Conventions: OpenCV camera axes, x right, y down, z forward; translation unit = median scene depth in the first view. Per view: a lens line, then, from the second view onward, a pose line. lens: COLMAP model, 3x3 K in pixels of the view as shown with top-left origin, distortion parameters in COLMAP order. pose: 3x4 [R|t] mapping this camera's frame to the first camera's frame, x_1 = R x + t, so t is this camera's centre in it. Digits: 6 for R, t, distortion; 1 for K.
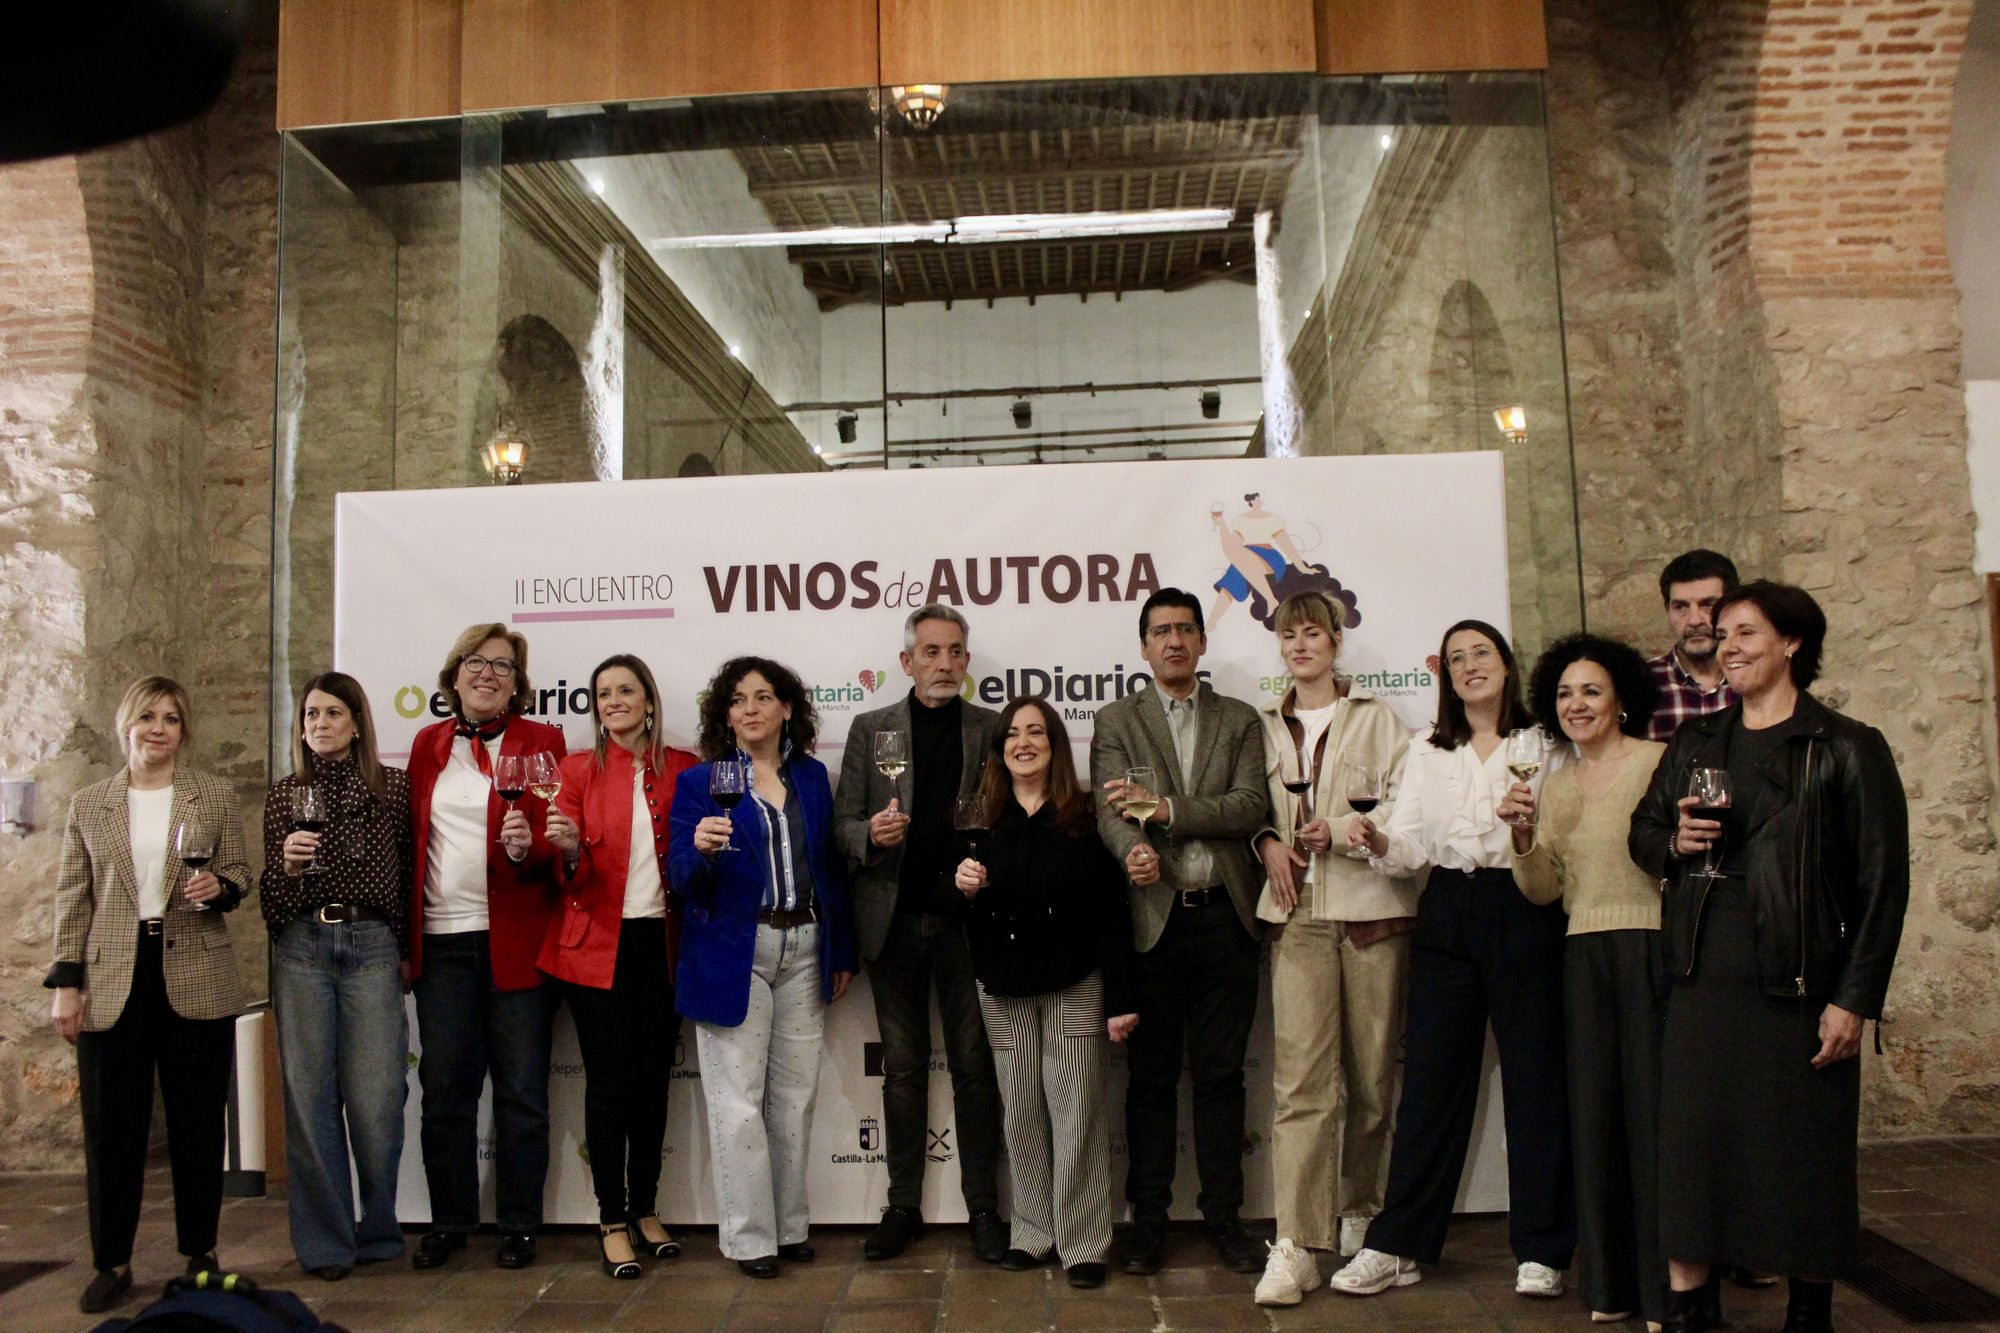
lens RADIAL K [[1672.4, 0, 993.7], [0, 1672.4, 663.8], [0, 0, 1]] dist [-0.144487, 0.124759]
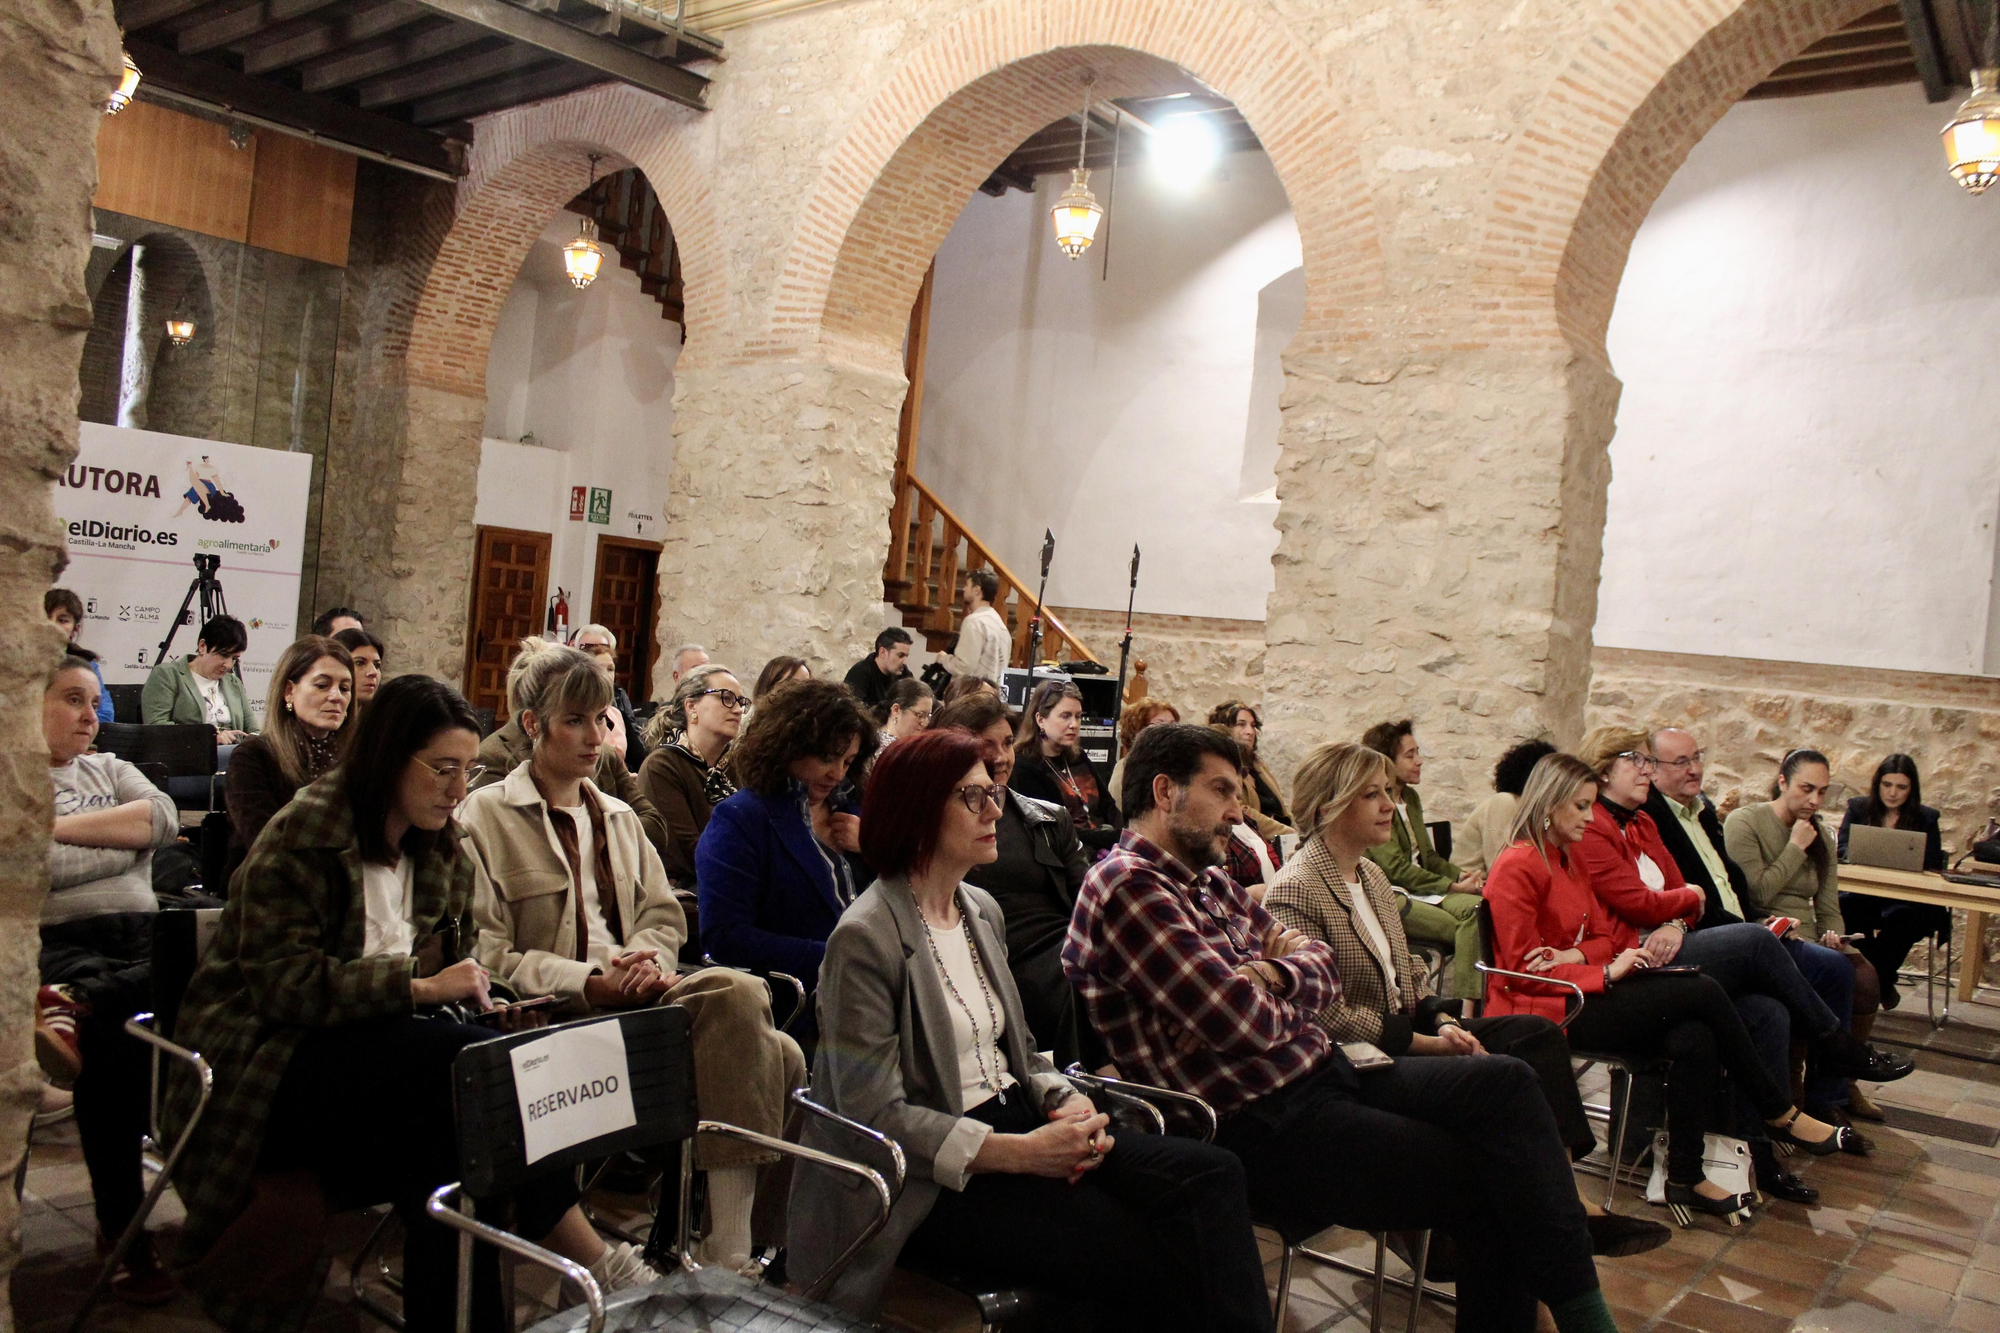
lens RADIAL K [[1672.4, 0, 994.0], [0, 1672.4, 670.5], [0, 0, 1]] dist [-0.144487, 0.124759]
pose [[0.592484, 0.064728, 0.802978, -0.790659], [-0.171691, 0.984012, 0.047362, -0.087619], [-0.787074, -0.165925, 0.594124, -0.970699]]
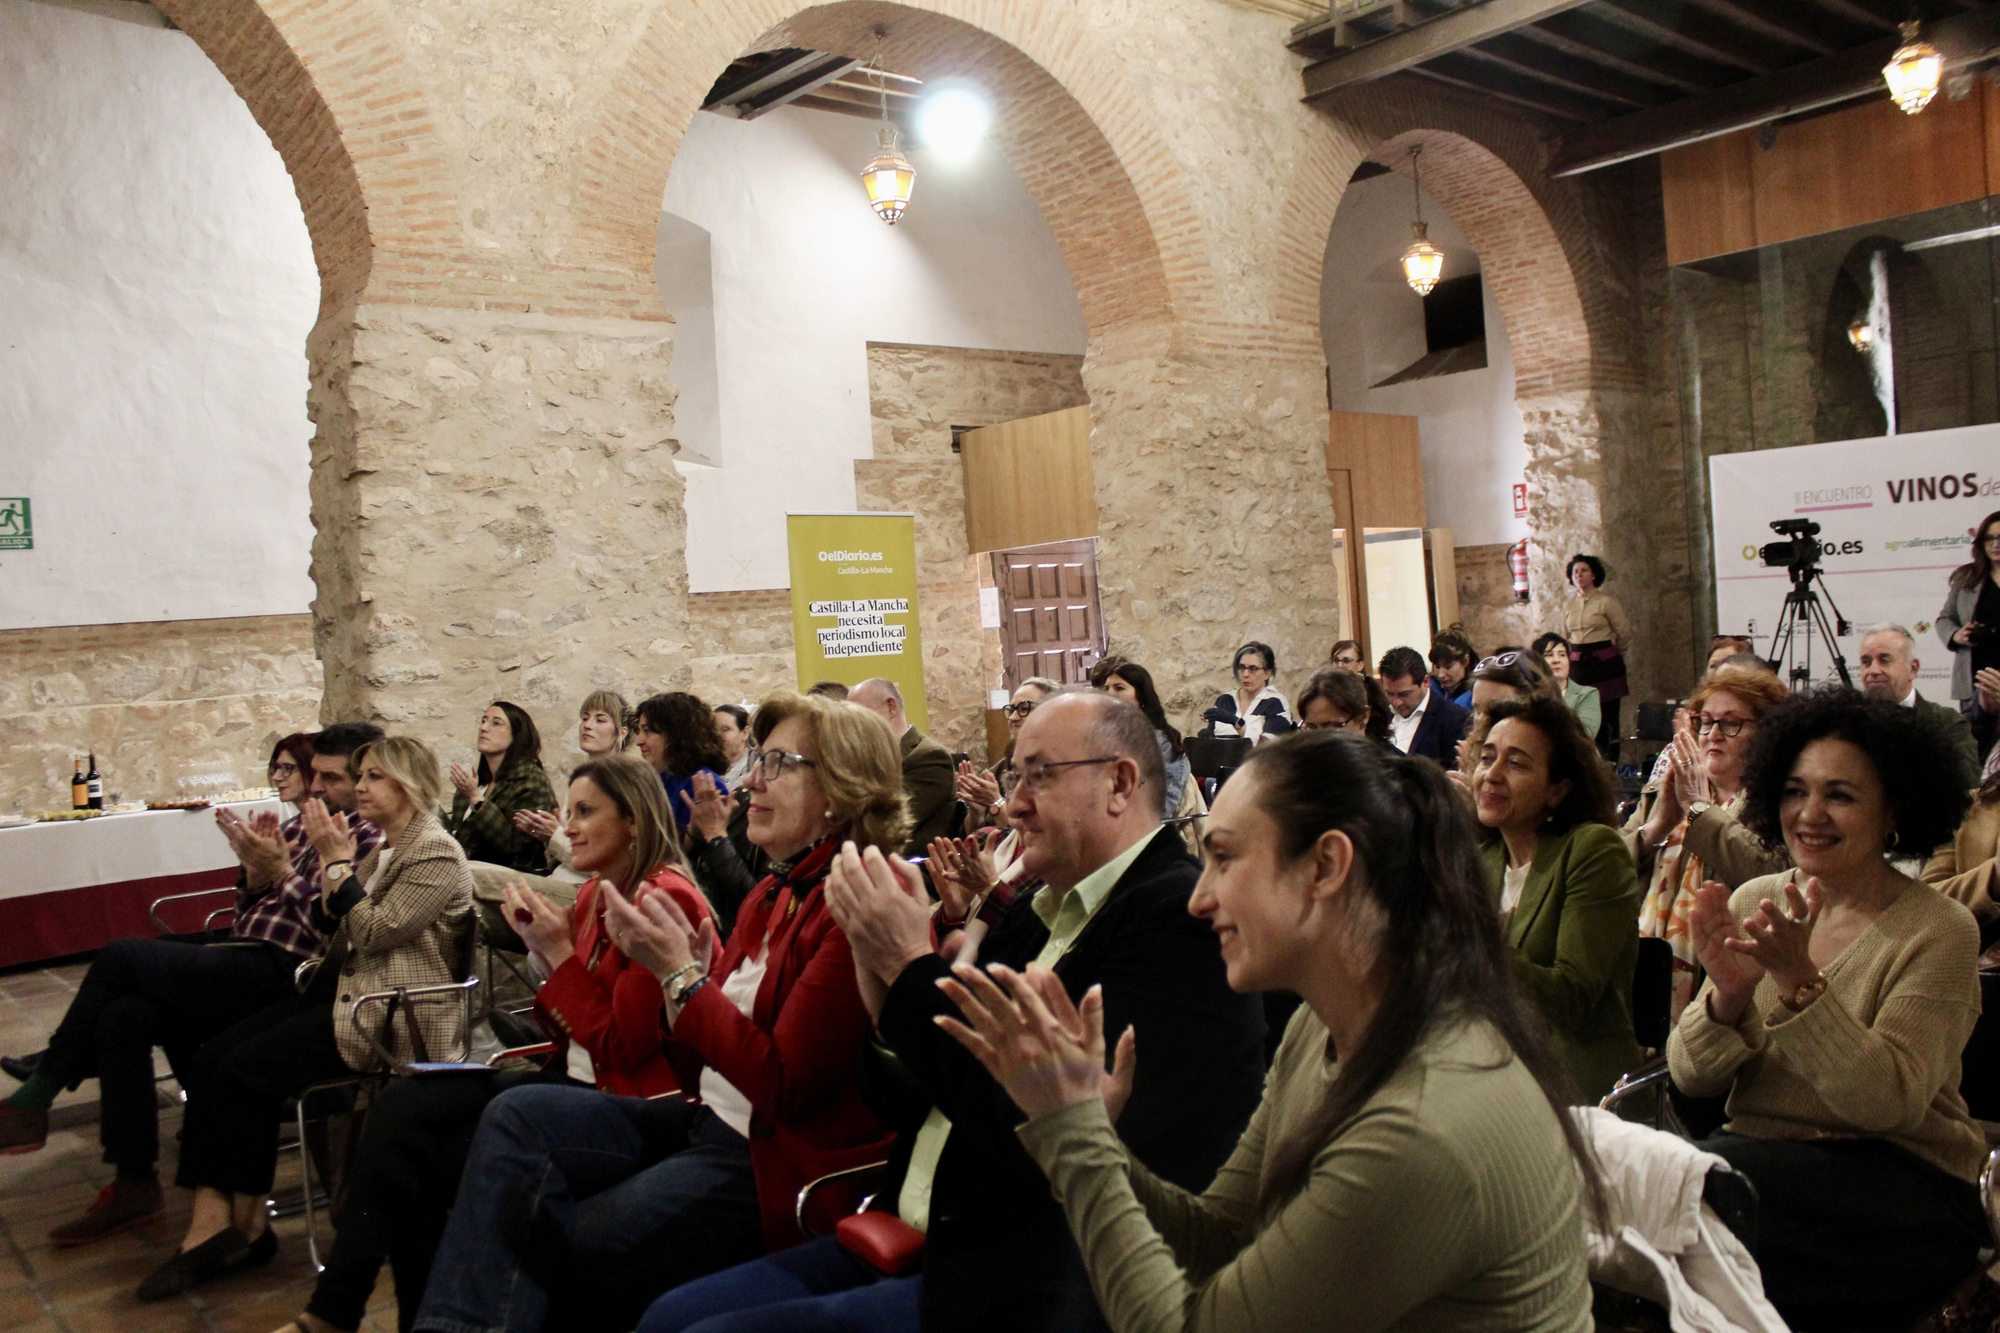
lens RADIAL K [[1672.4, 0, 1007.7], [0, 1672.4, 653.1], [0, 0, 1]] dist [-0.144487, 0.124759]
pose [[0.660647, 0.003239, -0.750690, 0.516014], [0.104706, 0.989818, 0.096418, -0.131033], [0.743359, -0.142300, 0.653581, -0.964307]]
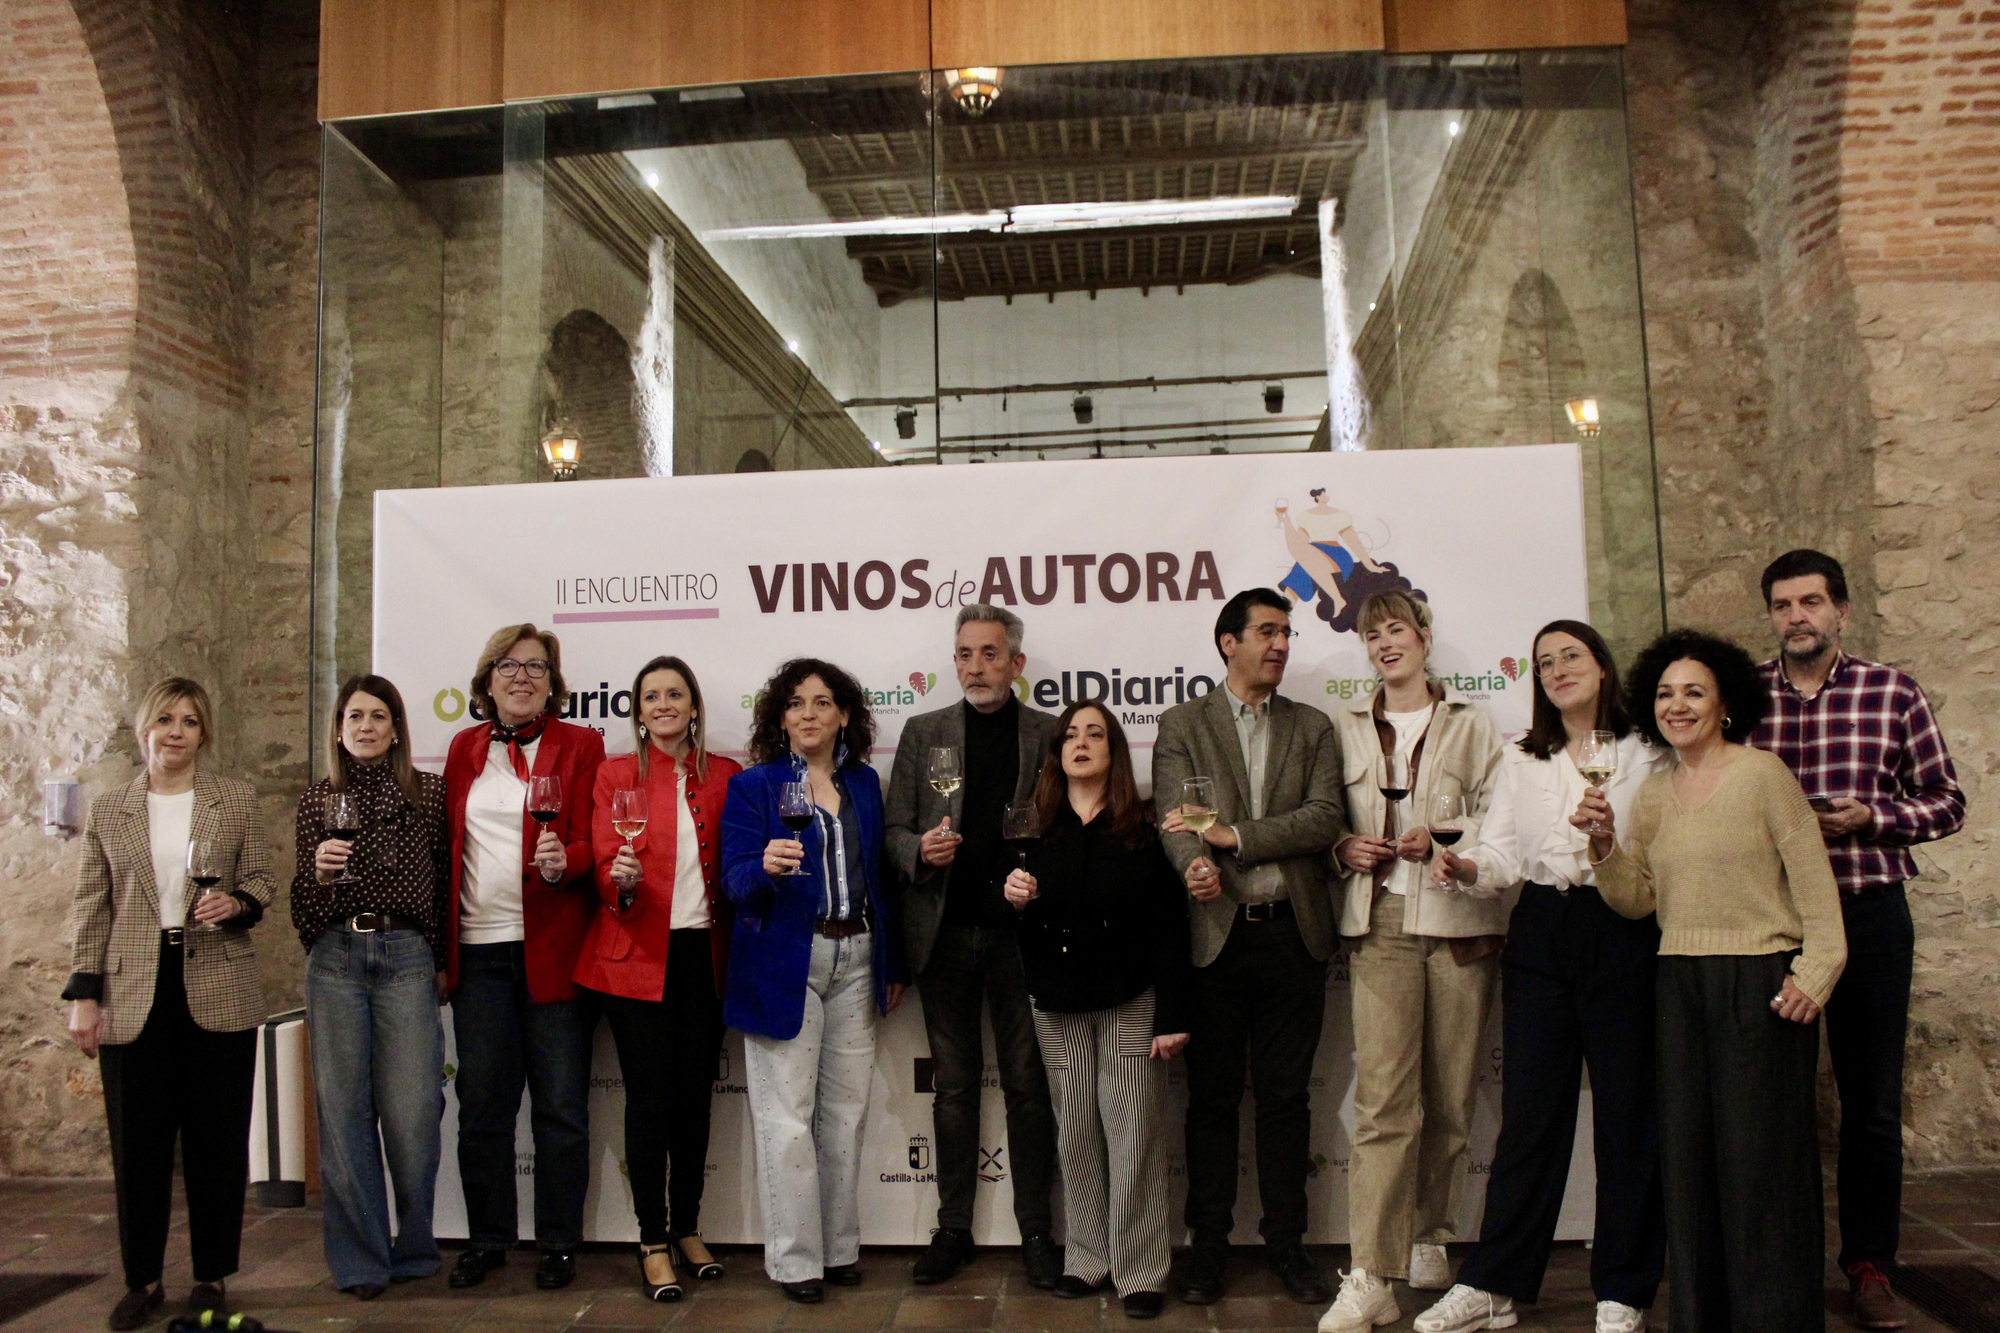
lens RADIAL K [[1672.4, 0, 995.3], [0, 1672.4, 663.8], [0, 0, 1]] dist [-0.144487, 0.124759]
pose [[0.999339, 0.000558, -0.036353, 0.003521], [-0.000482, 0.999998, 0.002113, -0.002734], [0.036354, -0.002094, 0.999337, 0.030752]]
